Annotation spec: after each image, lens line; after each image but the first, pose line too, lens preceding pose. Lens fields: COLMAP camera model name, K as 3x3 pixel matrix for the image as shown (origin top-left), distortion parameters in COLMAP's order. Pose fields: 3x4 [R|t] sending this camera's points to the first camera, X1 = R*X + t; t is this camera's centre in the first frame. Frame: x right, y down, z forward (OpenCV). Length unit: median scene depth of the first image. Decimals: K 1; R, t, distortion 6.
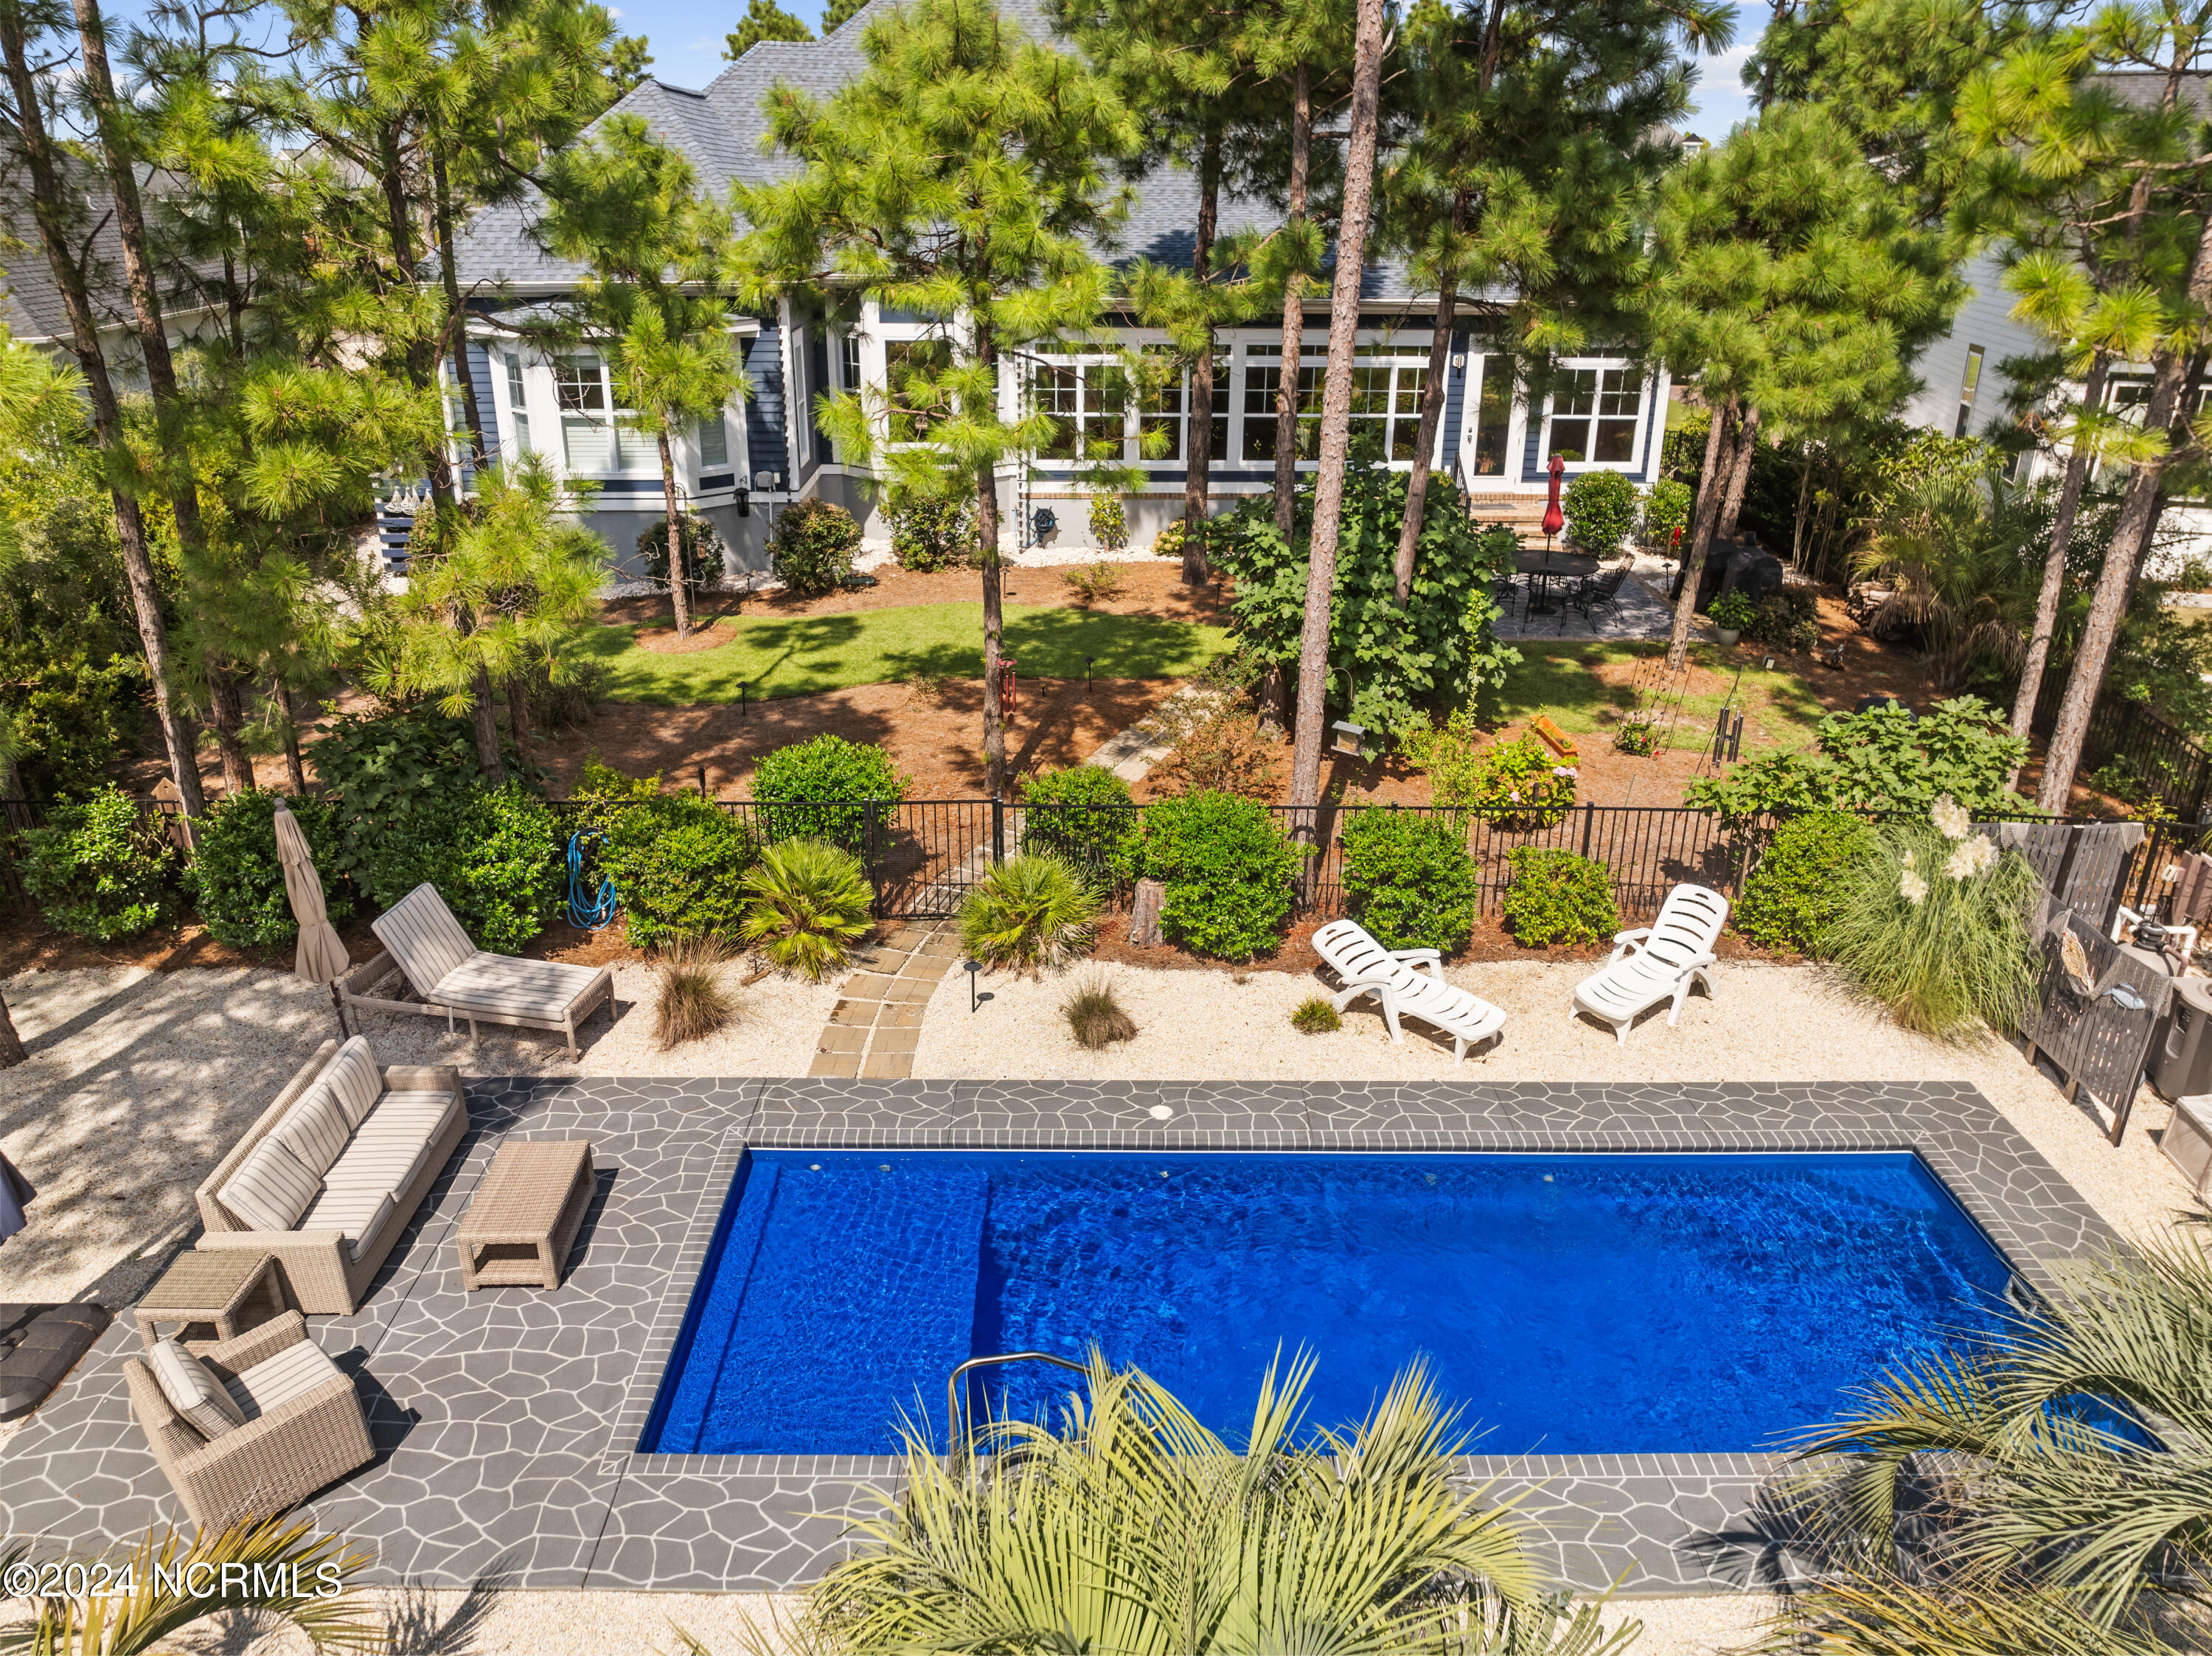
lens RADIAL K [[1556.3, 0, 1100.5], [0, 1556.3, 839.1], [0, 0, 1]] dist [-0.027074, -0.013606]
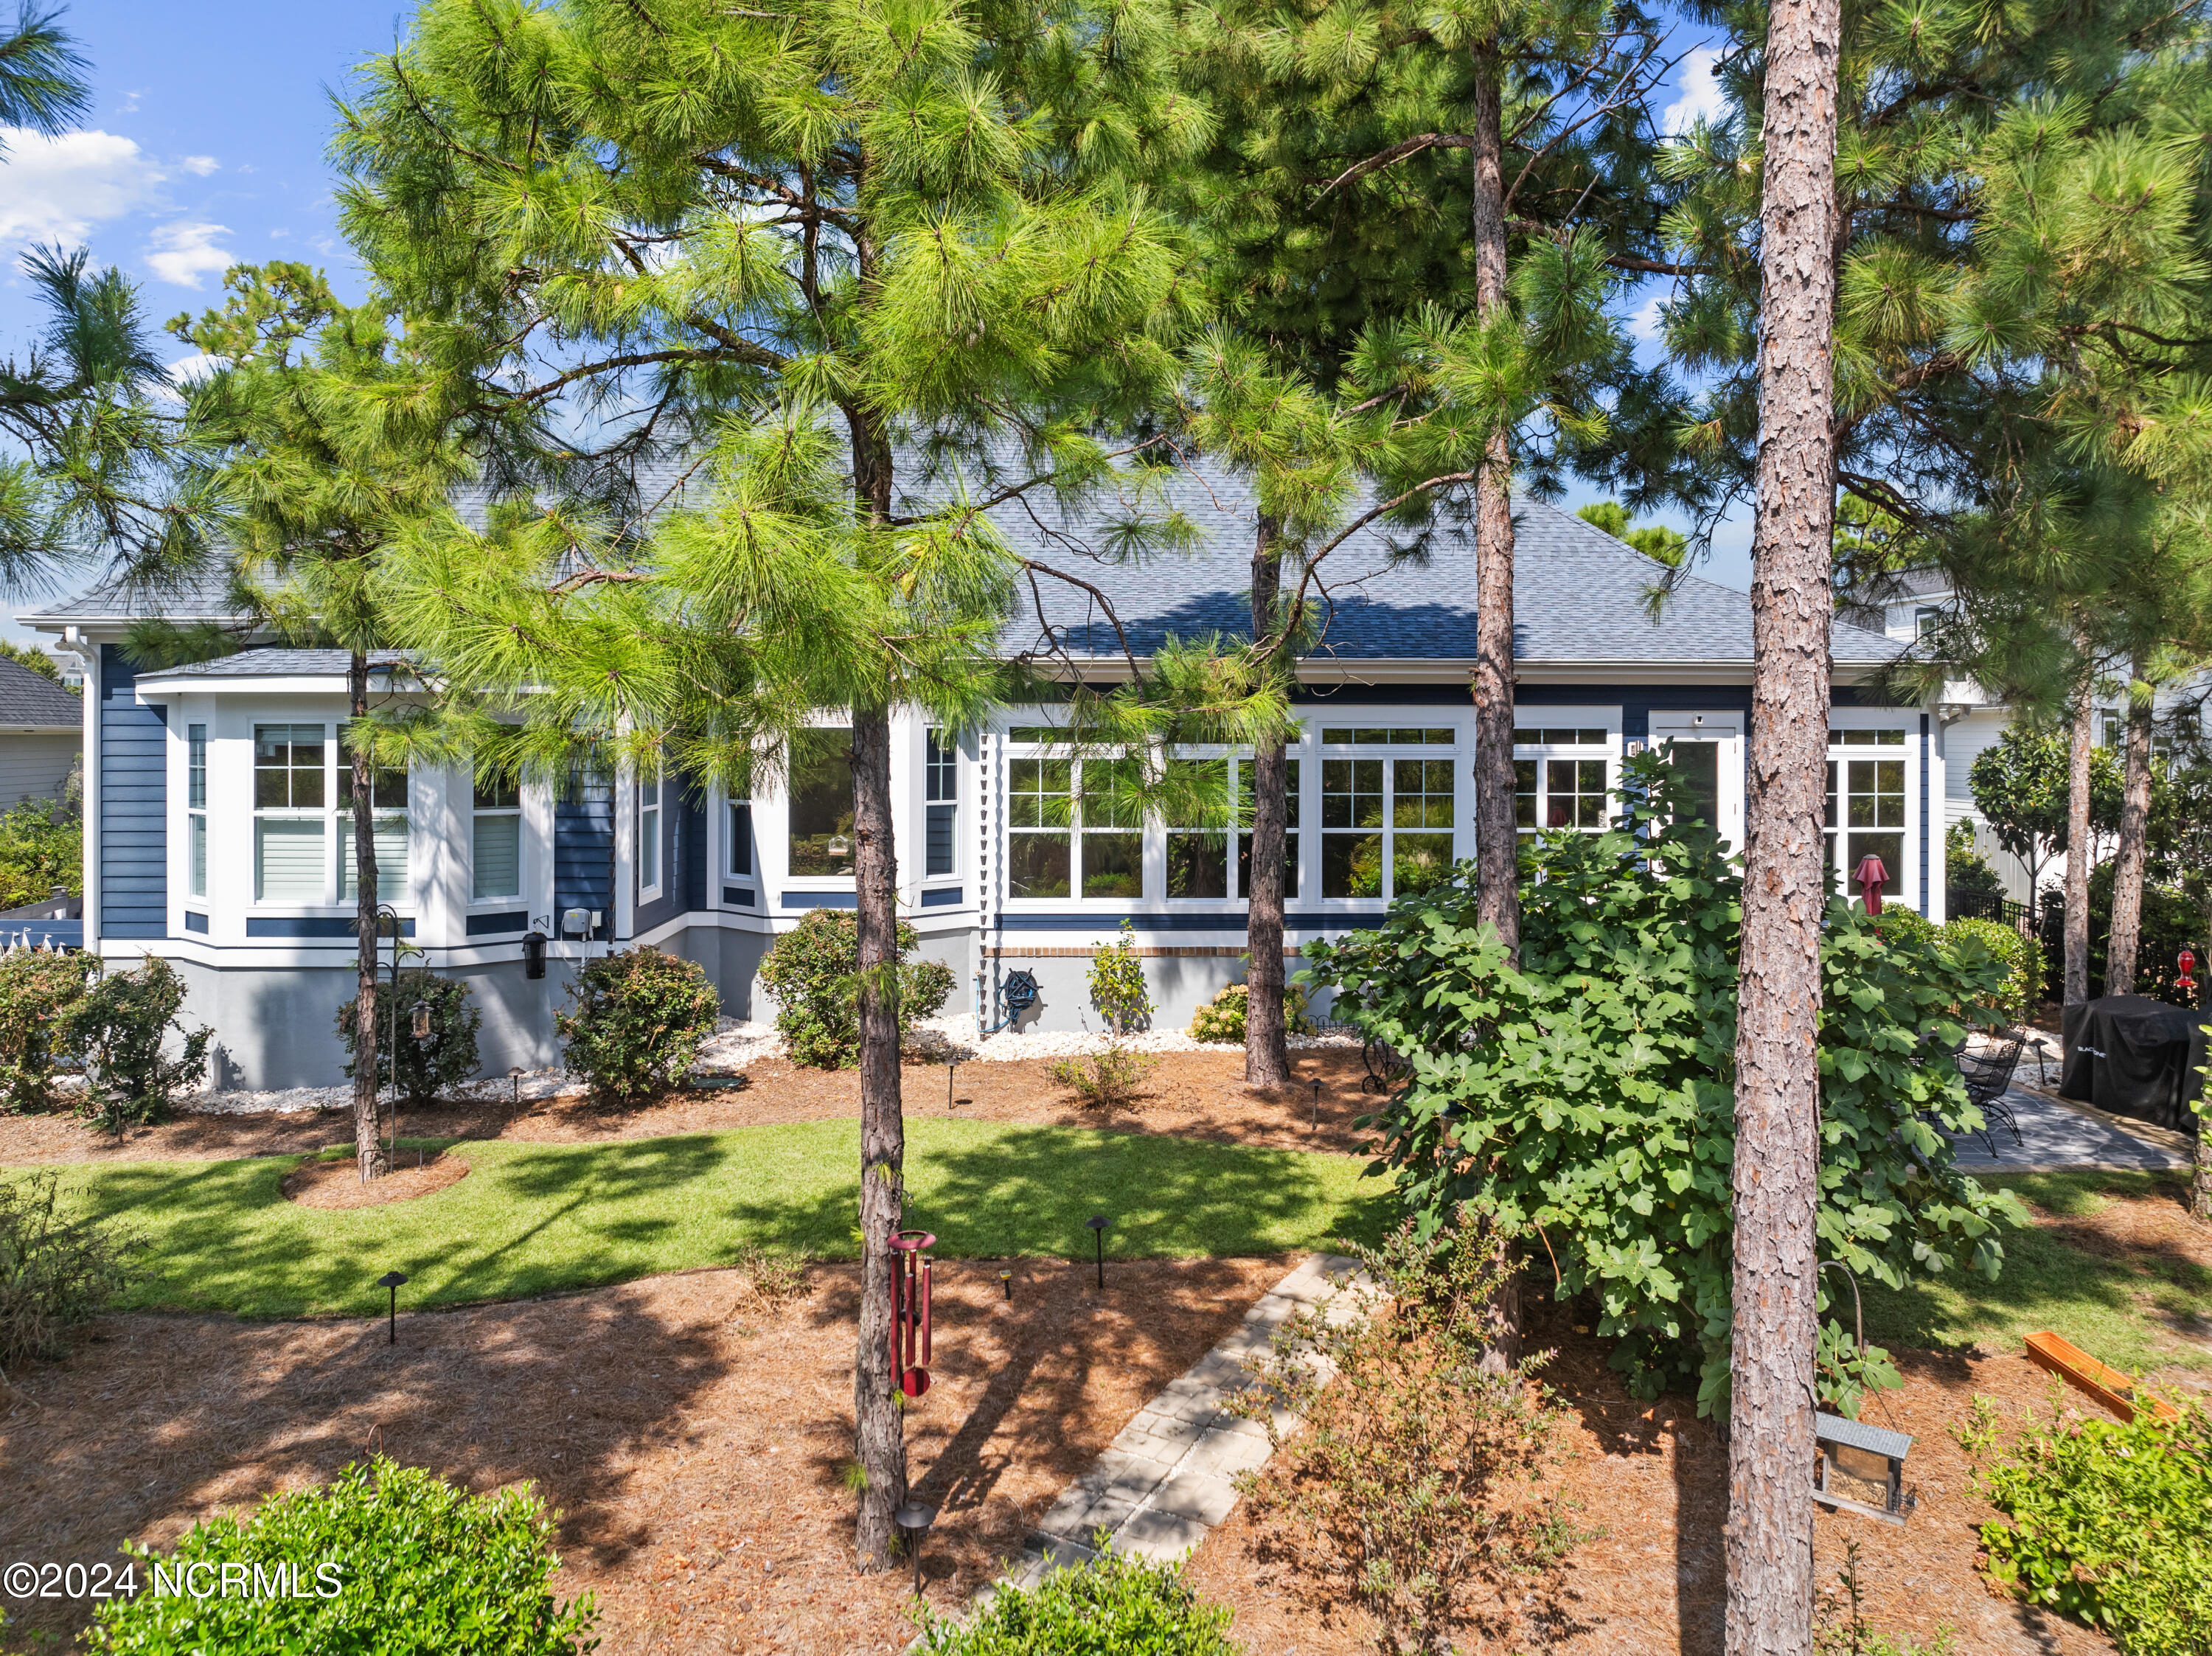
lens RADIAL K [[1556.3, 0, 1088.8], [0, 1556.3, 802.6], [0, 0, 1]] dist [-0.027074, -0.013606]
pose [[0.999871, -0.004722, 0.015336, -0.023559], [0.009858, 0.934873, -0.354844, -0.065635], [-0.012662, 0.354950, 0.934800, 0.500681]]
